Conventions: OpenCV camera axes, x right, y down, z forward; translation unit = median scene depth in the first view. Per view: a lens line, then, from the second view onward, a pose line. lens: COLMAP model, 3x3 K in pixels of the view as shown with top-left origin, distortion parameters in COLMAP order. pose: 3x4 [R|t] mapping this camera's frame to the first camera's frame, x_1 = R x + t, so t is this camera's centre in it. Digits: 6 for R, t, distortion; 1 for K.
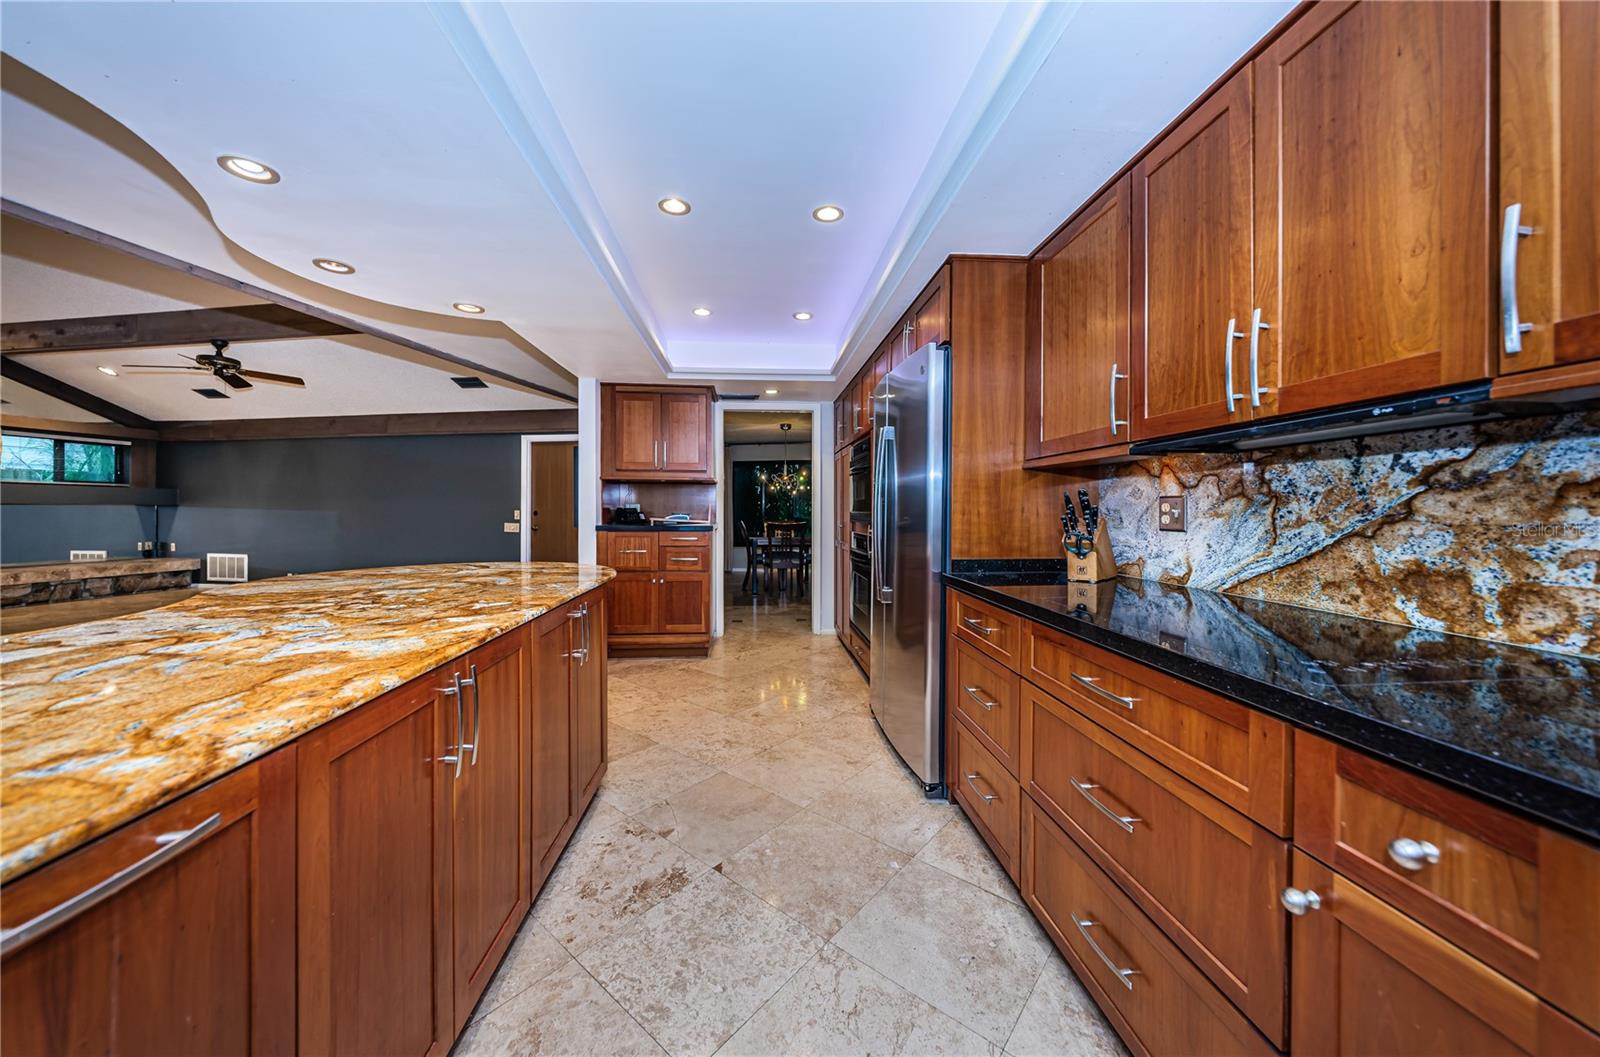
lens RADIAL K [[566.6, 0, 801.1], [0, 566.6, 511.0], [0, 0, 1]] dist [0.000175, -0.000100]
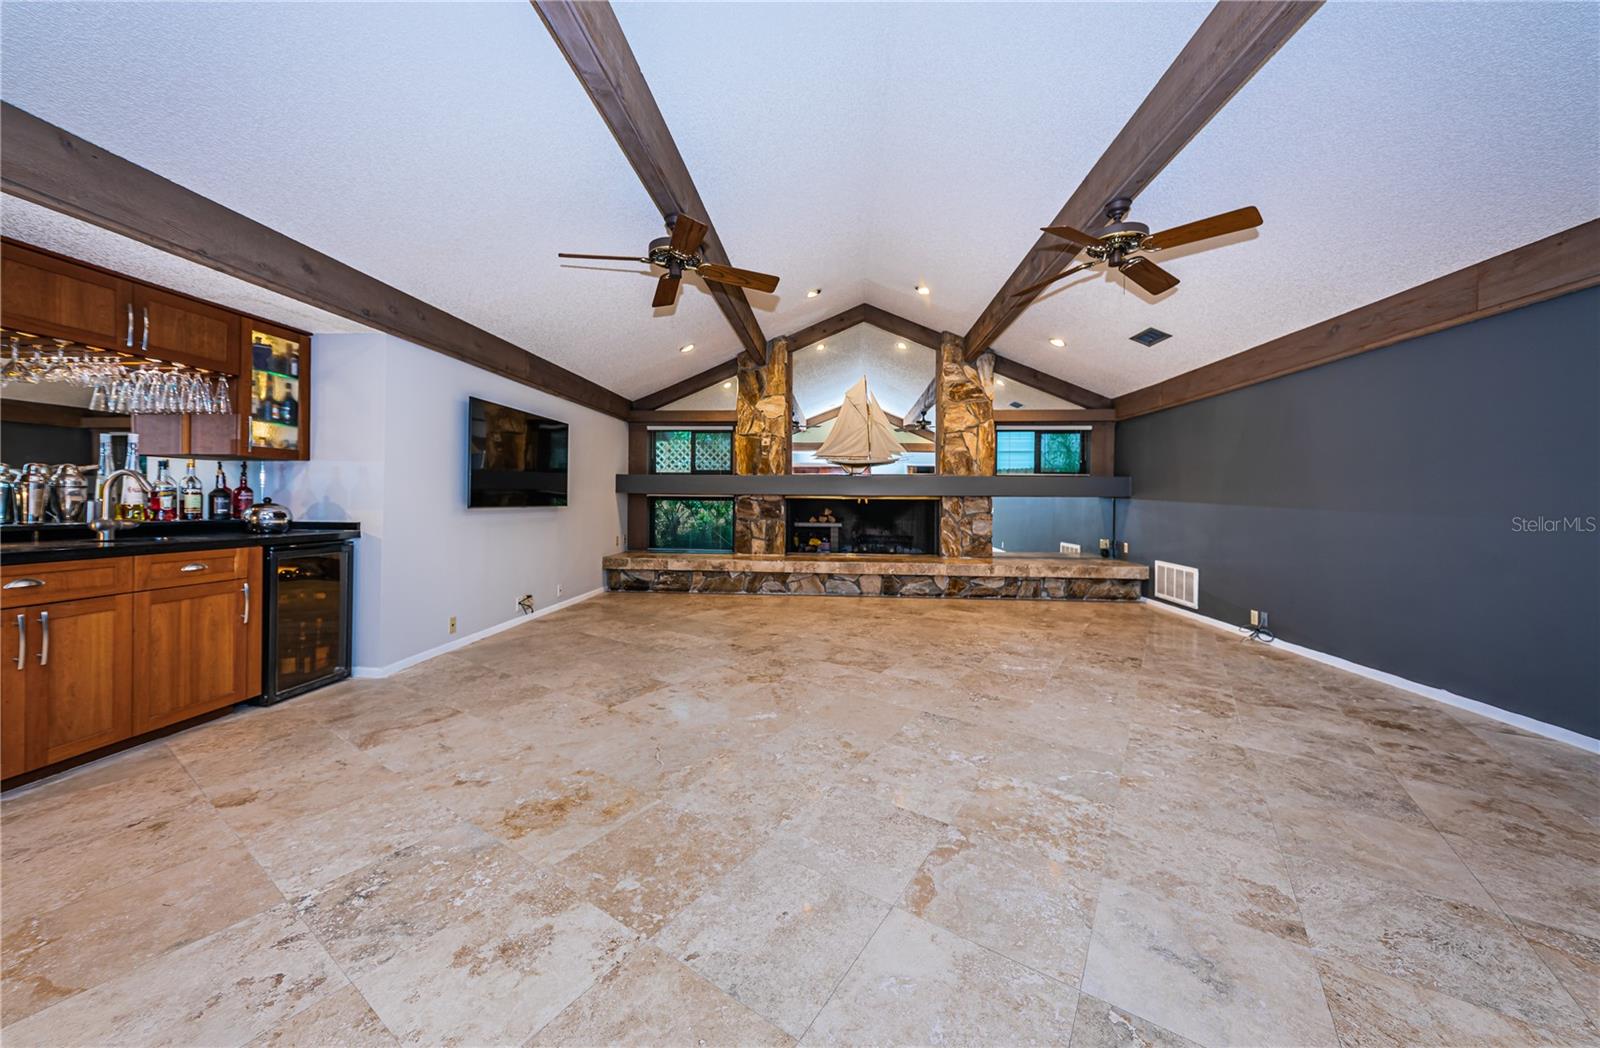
lens RADIAL K [[547.8, 0, 801.7], [0, 547.8, 506.9], [0, 0, 1]] dist [-0.000664, -0.000265]
pose [[0.100321, 0.010115, -0.994904, -2.155340], [-0.009829, 0.999910, 0.009175, 0.006387], [0.994907, 0.008858, 0.100411, 2.667993]]
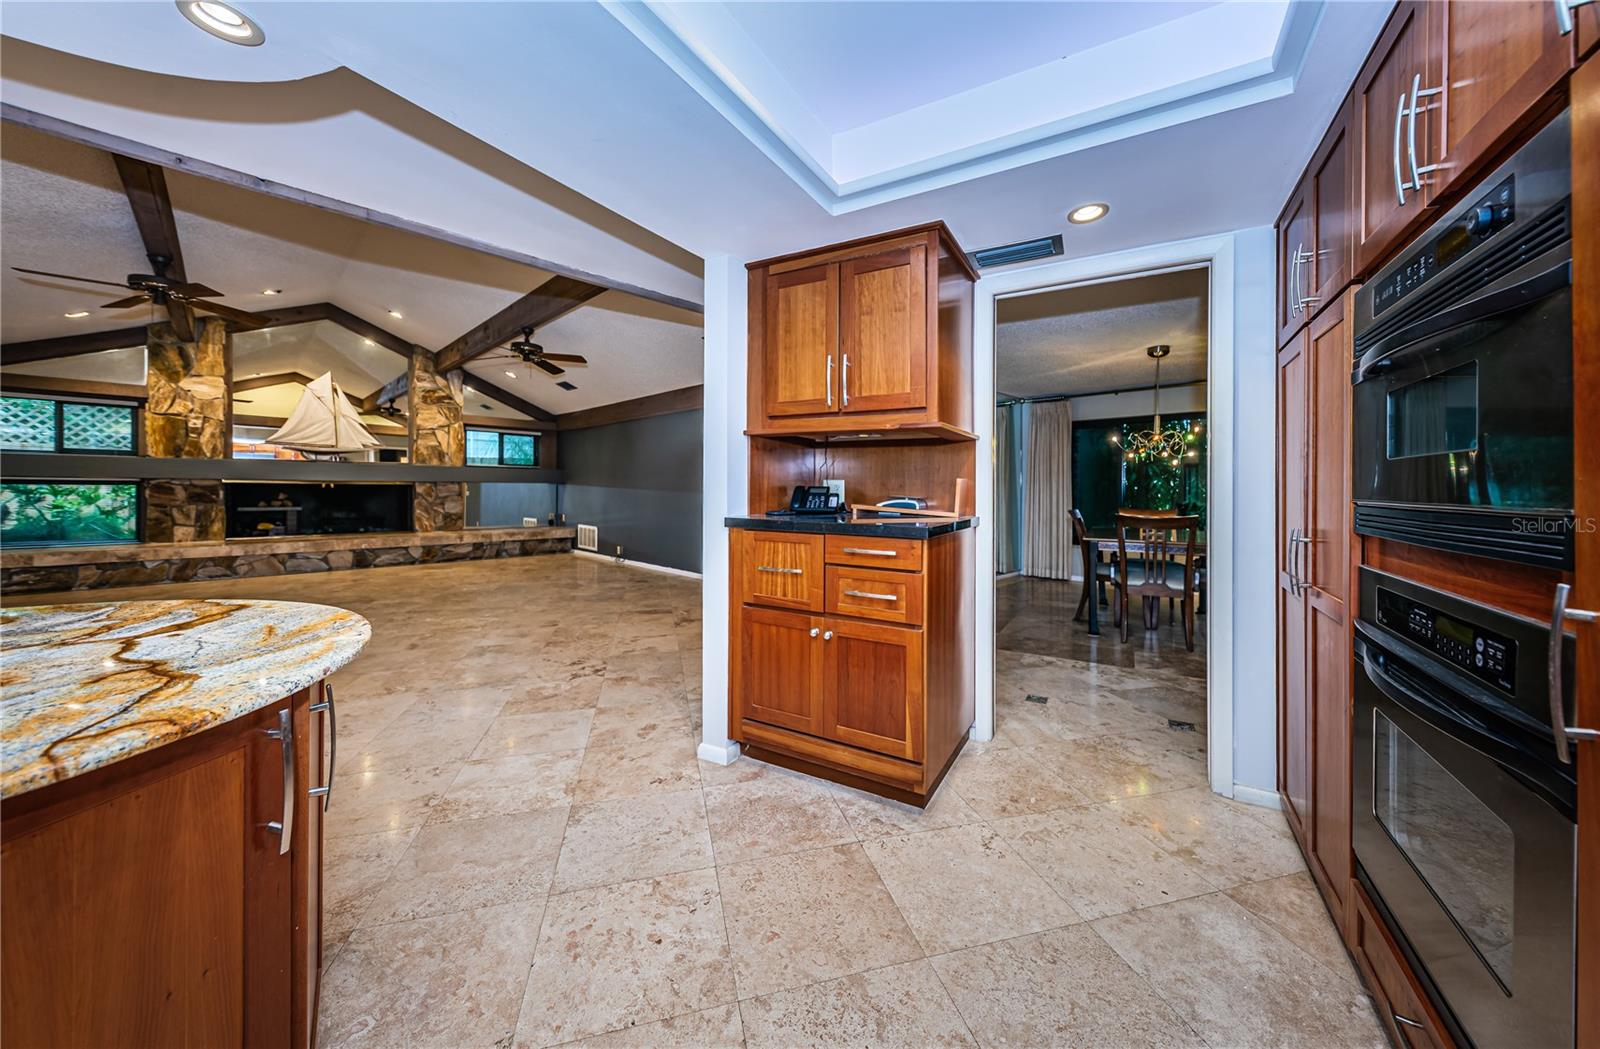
lens RADIAL K [[564.1, 0, 804.8], [0, 564.1, 490.6], [0, 0, 1]] dist [0.010468, -0.000240]
pose [[0.819873, 0.008165, -0.572487, 0.056351], [-0.008501, 0.999962, 0.002088, -0.008984], [0.572482, 0.003155, 0.819911, 1.793519]]
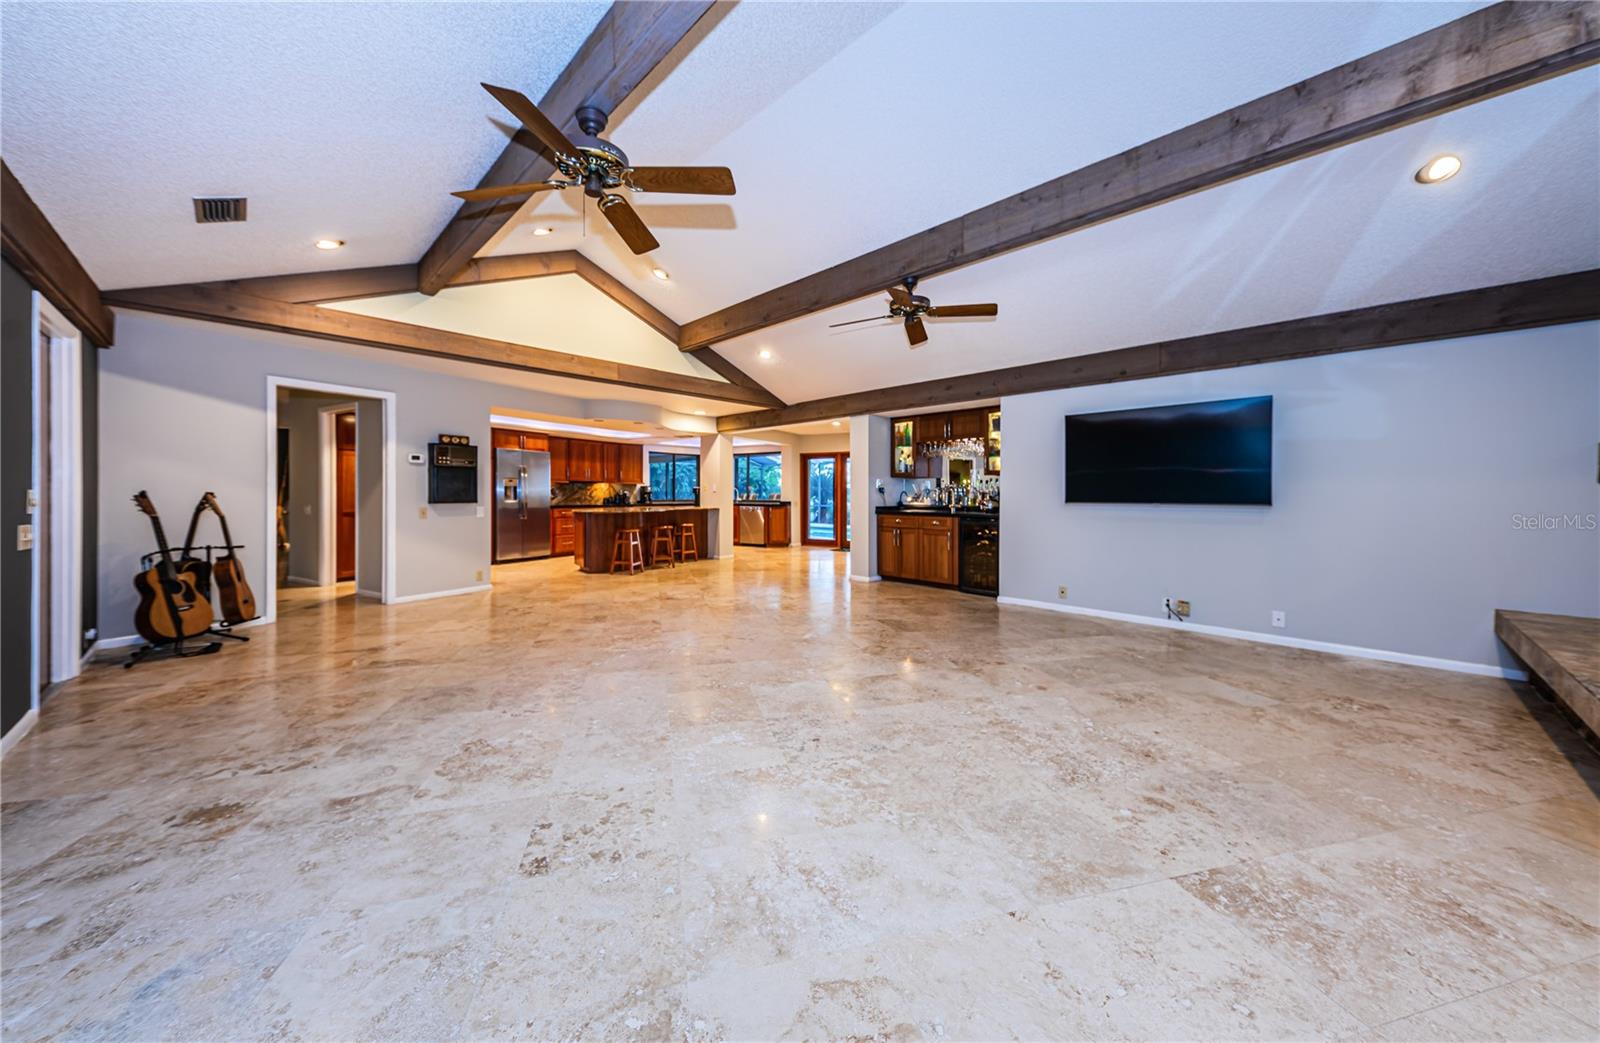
lens RADIAL K [[547.8, 0, 801.7], [0, 547.8, 504.4], [0, 0, 1]] dist [-0.000664, -0.000265]
pose [[-0.819402, -0.018748, 0.572913, -6.004927], [-0.006492, 0.999704, 0.023430, -0.016816], [-0.573182, 0.015479, -0.819282, 5.353895]]
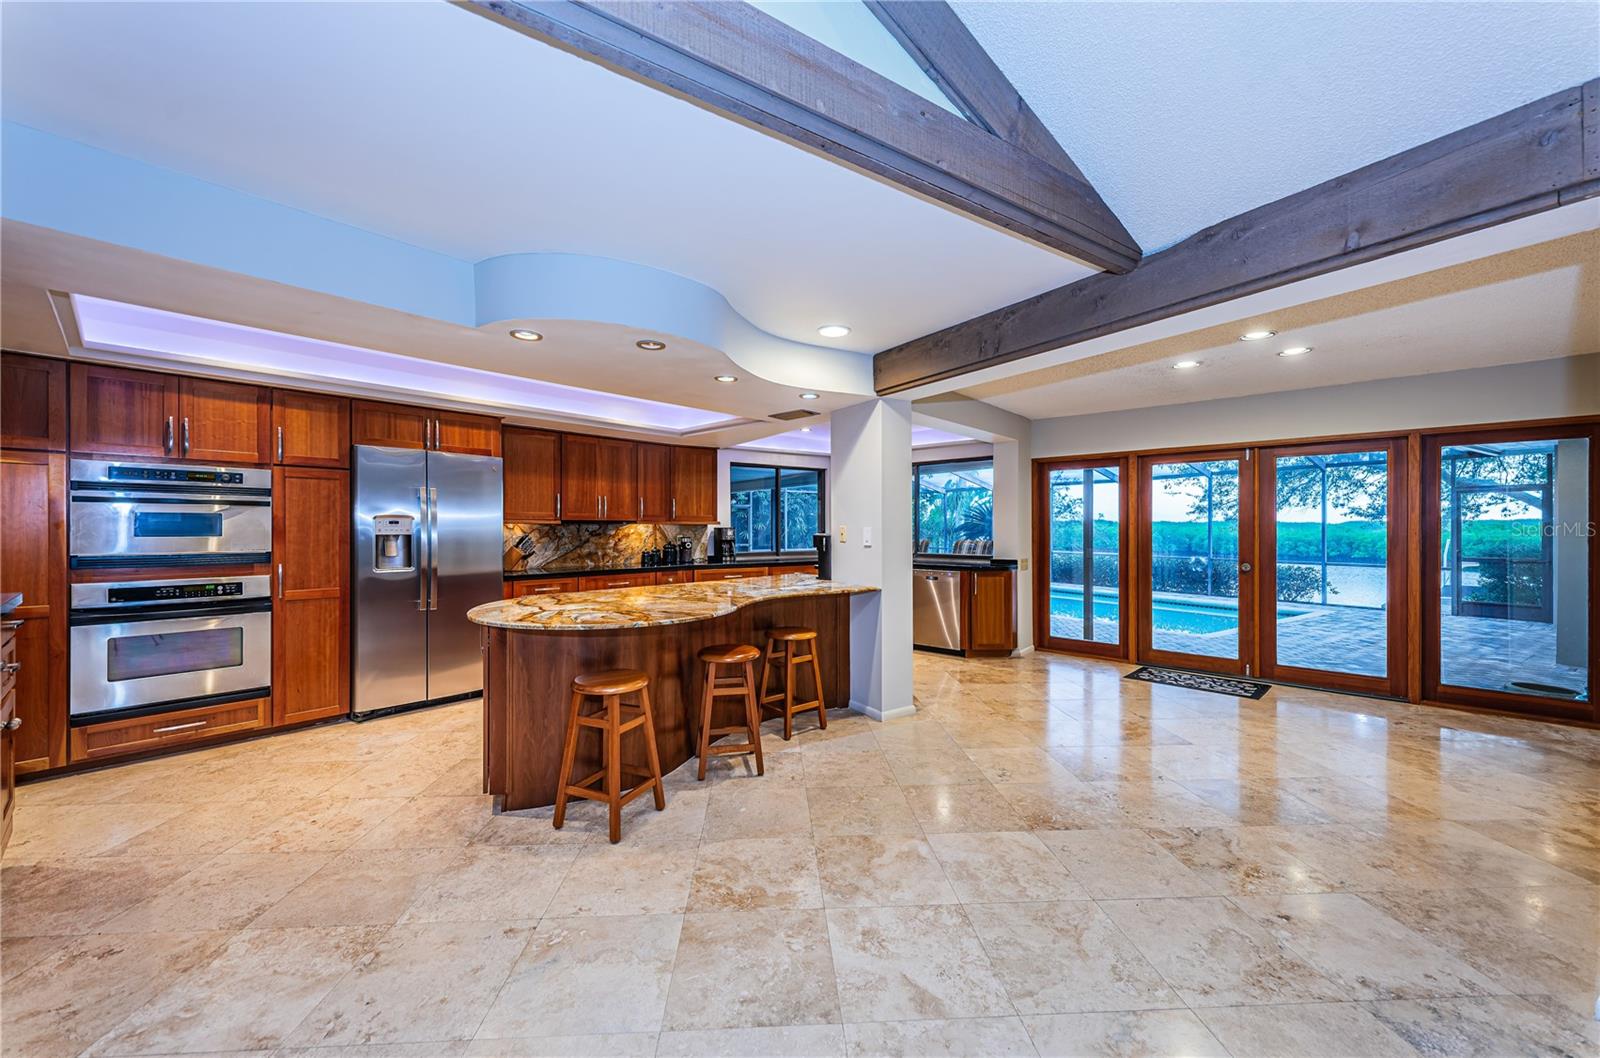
lens RADIAL K [[599.5, 0, 800.0], [0, 599.5, 529.0], [0, 0, 1]] dist [-0.000292, 0.000035]
pose [[-0.679633, -0.006008, 0.733528, -3.162672], [-0.001679, 0.999977, 0.006636, -0.110056], [-0.733551, 0.003278, -0.679627, 2.654063]]
